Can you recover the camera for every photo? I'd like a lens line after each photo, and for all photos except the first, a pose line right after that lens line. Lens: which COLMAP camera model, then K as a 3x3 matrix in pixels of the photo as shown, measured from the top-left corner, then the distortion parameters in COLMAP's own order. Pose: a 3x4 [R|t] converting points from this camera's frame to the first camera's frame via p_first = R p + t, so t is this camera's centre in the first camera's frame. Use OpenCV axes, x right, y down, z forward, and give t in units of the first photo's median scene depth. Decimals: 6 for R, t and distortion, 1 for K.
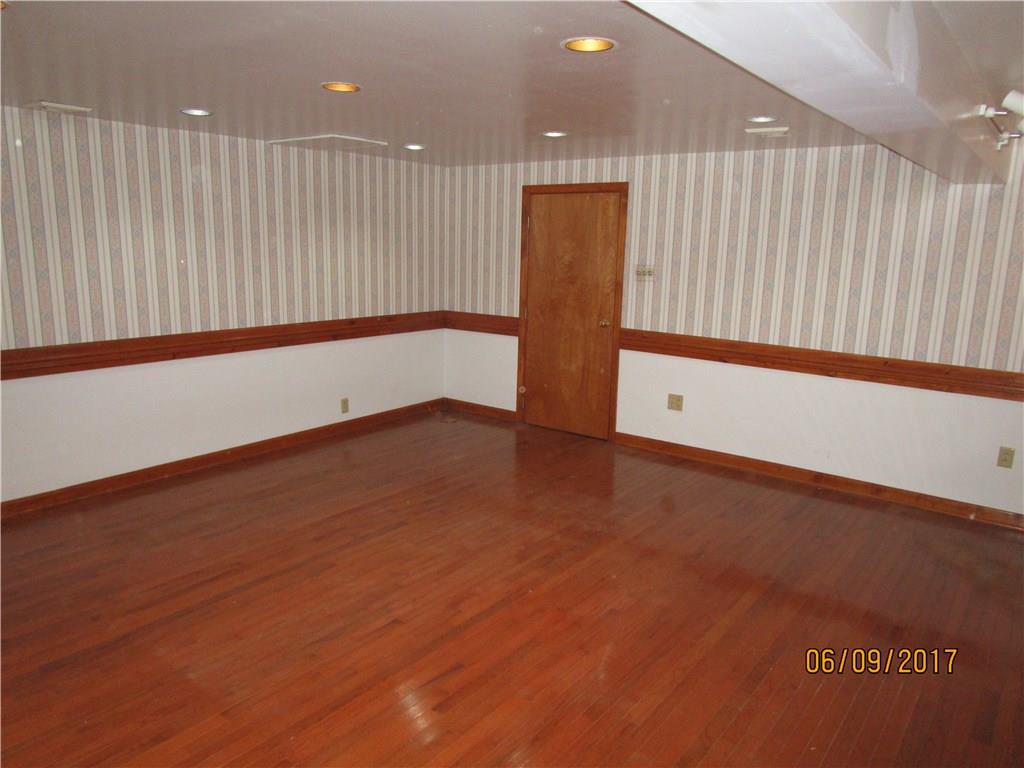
lens RADIAL K [[704.3, 0, 512.0], [0, 704.3, 384.0], [0, 0, 1]] dist [-0.039648, 0.000940]
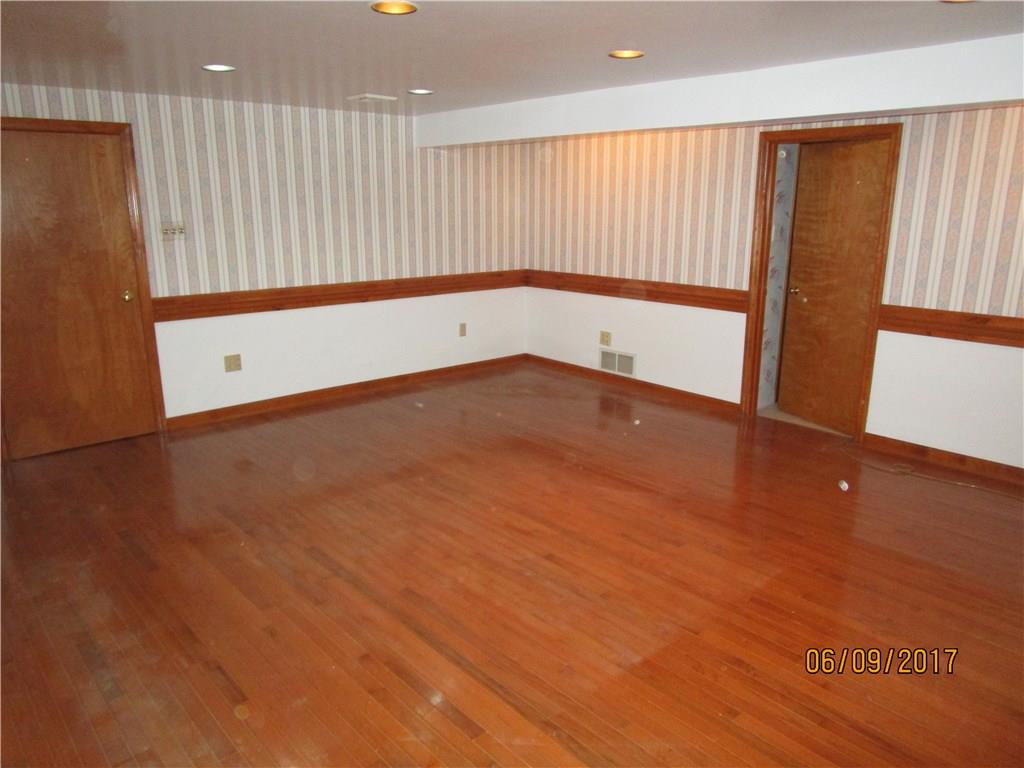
lens RADIAL K [[704.3, 0, 512.0], [0, 704.3, 384.0], [0, 0, 1]] dist [-0.039648, 0.000940]
pose [[0.222048, -0.268570, 0.937318, -0.615502], [0.195794, 0.954017, 0.226971, -0.093485], [-0.955175, 0.133123, 0.264422, 0.403849]]
